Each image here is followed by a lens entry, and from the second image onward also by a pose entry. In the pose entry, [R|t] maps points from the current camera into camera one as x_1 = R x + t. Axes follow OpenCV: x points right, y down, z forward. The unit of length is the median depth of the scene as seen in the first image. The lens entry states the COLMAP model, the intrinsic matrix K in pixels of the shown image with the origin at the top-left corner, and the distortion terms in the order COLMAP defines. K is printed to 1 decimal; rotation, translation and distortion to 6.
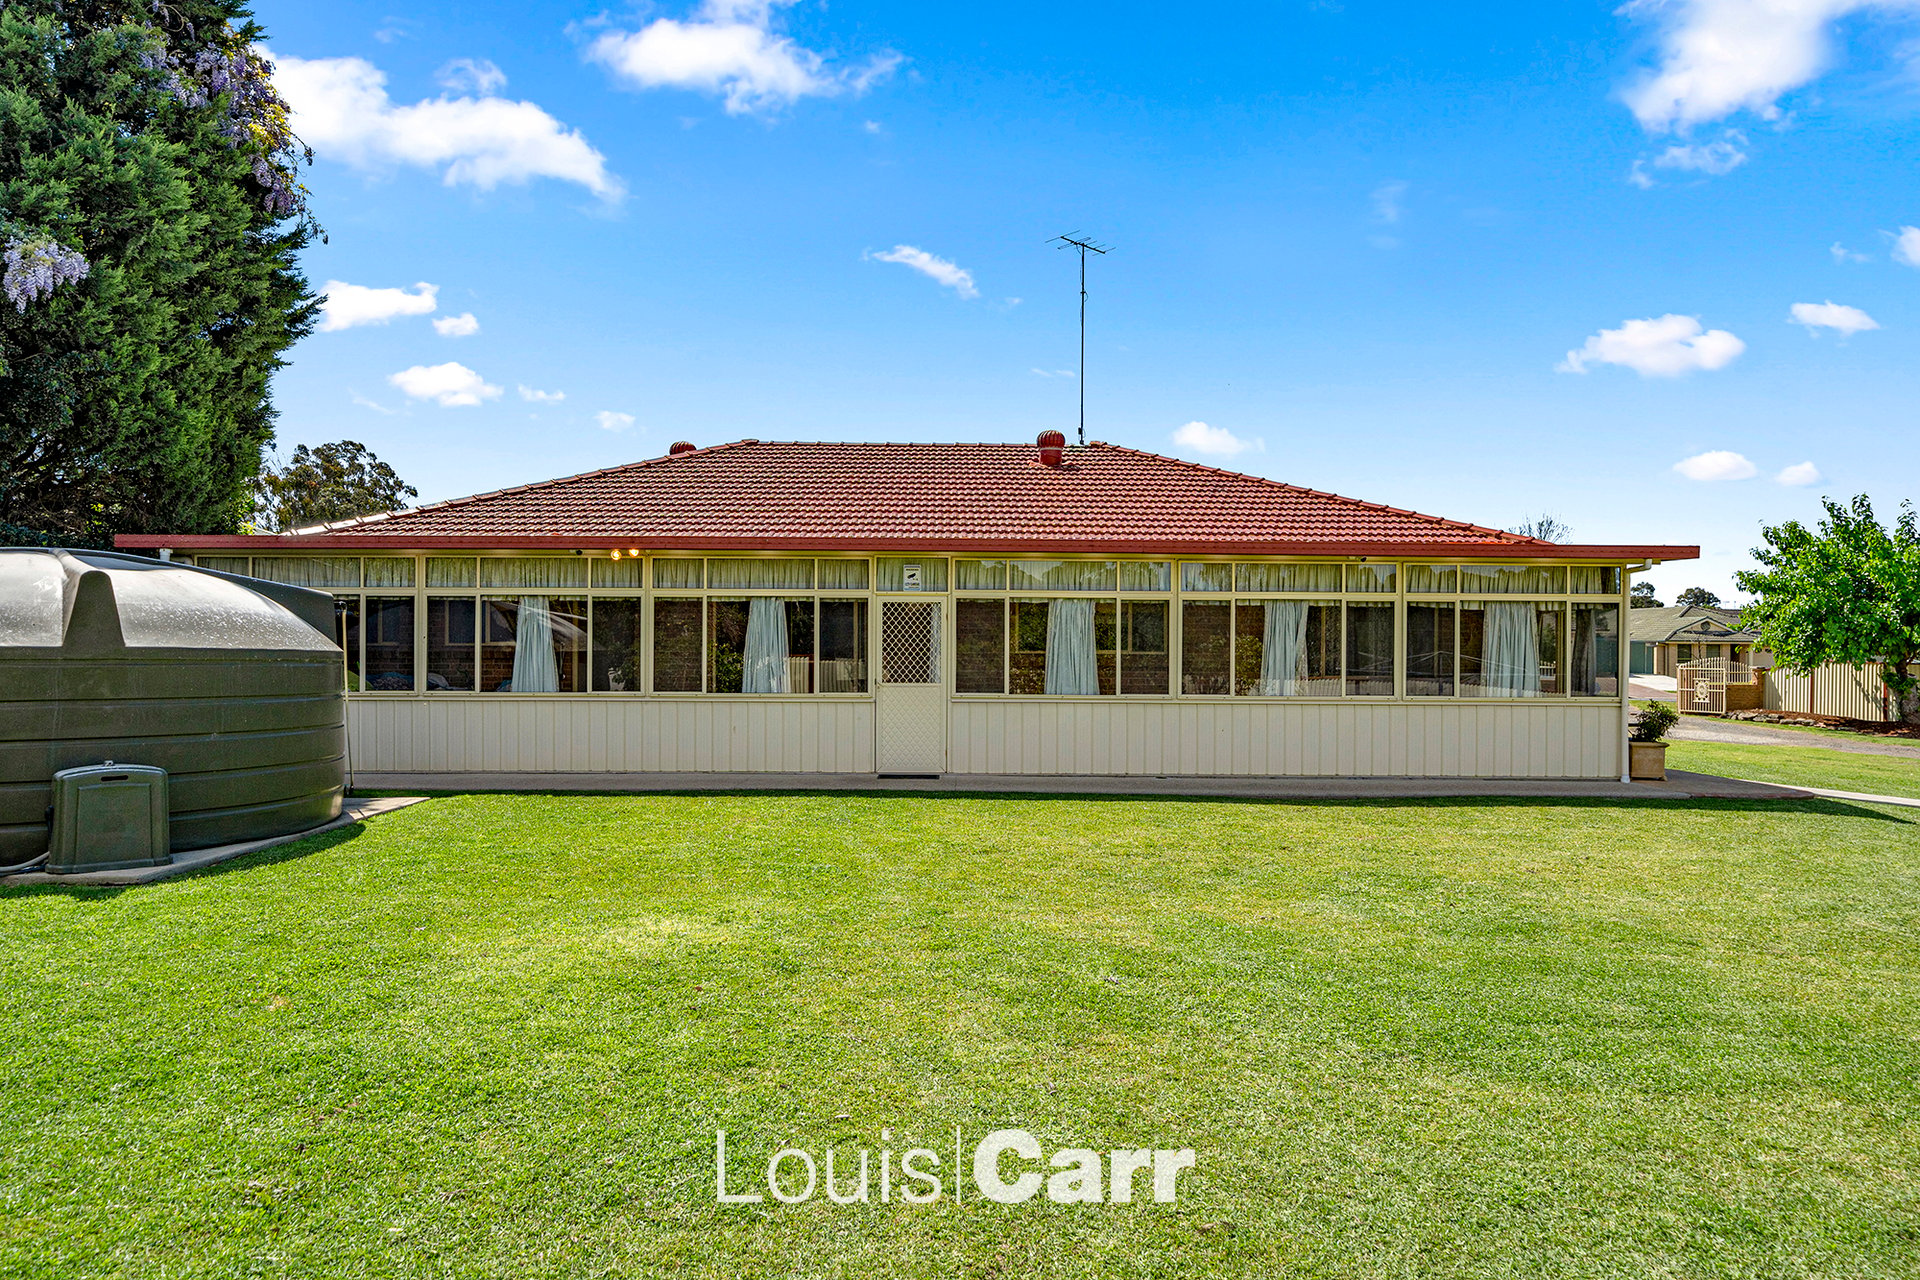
lens RADIAL K [[1202.9, 0, 956.0], [0, 1202.9, 649.1], [0, 0, 1]] dist [0.016802, -0.005076]
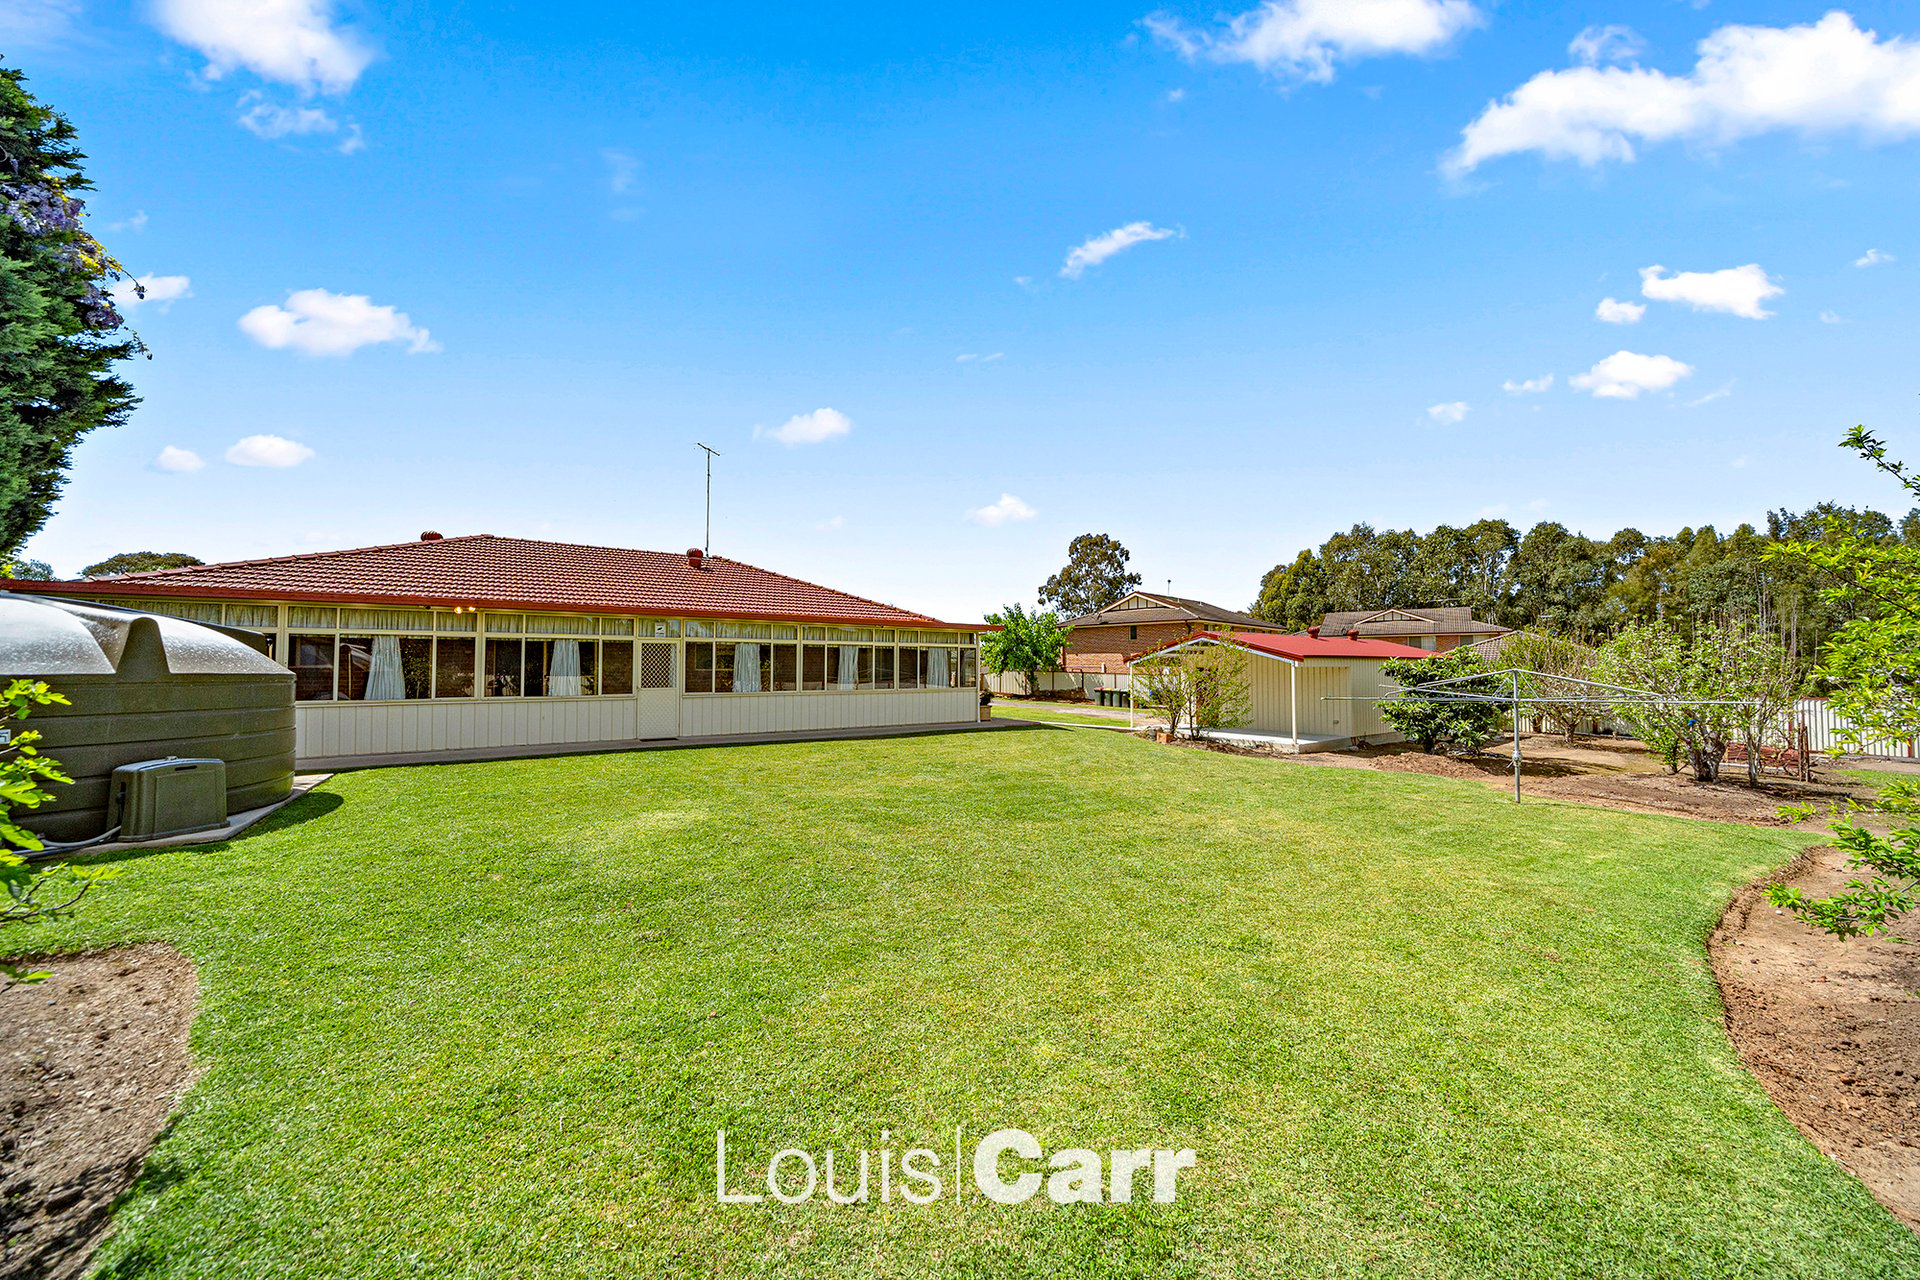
lens RADIAL K [[648.5, 0, 960.5], [0, 648.5, 652.8], [0, 0, 1]] dist [0.000792, 0.000052]
pose [[0.830509, 0.007537, 0.556954, -0.202779], [0.003278, 0.999825, -0.018419, -0.005022], [-0.556995, 0.017123, 0.830339, -0.064073]]
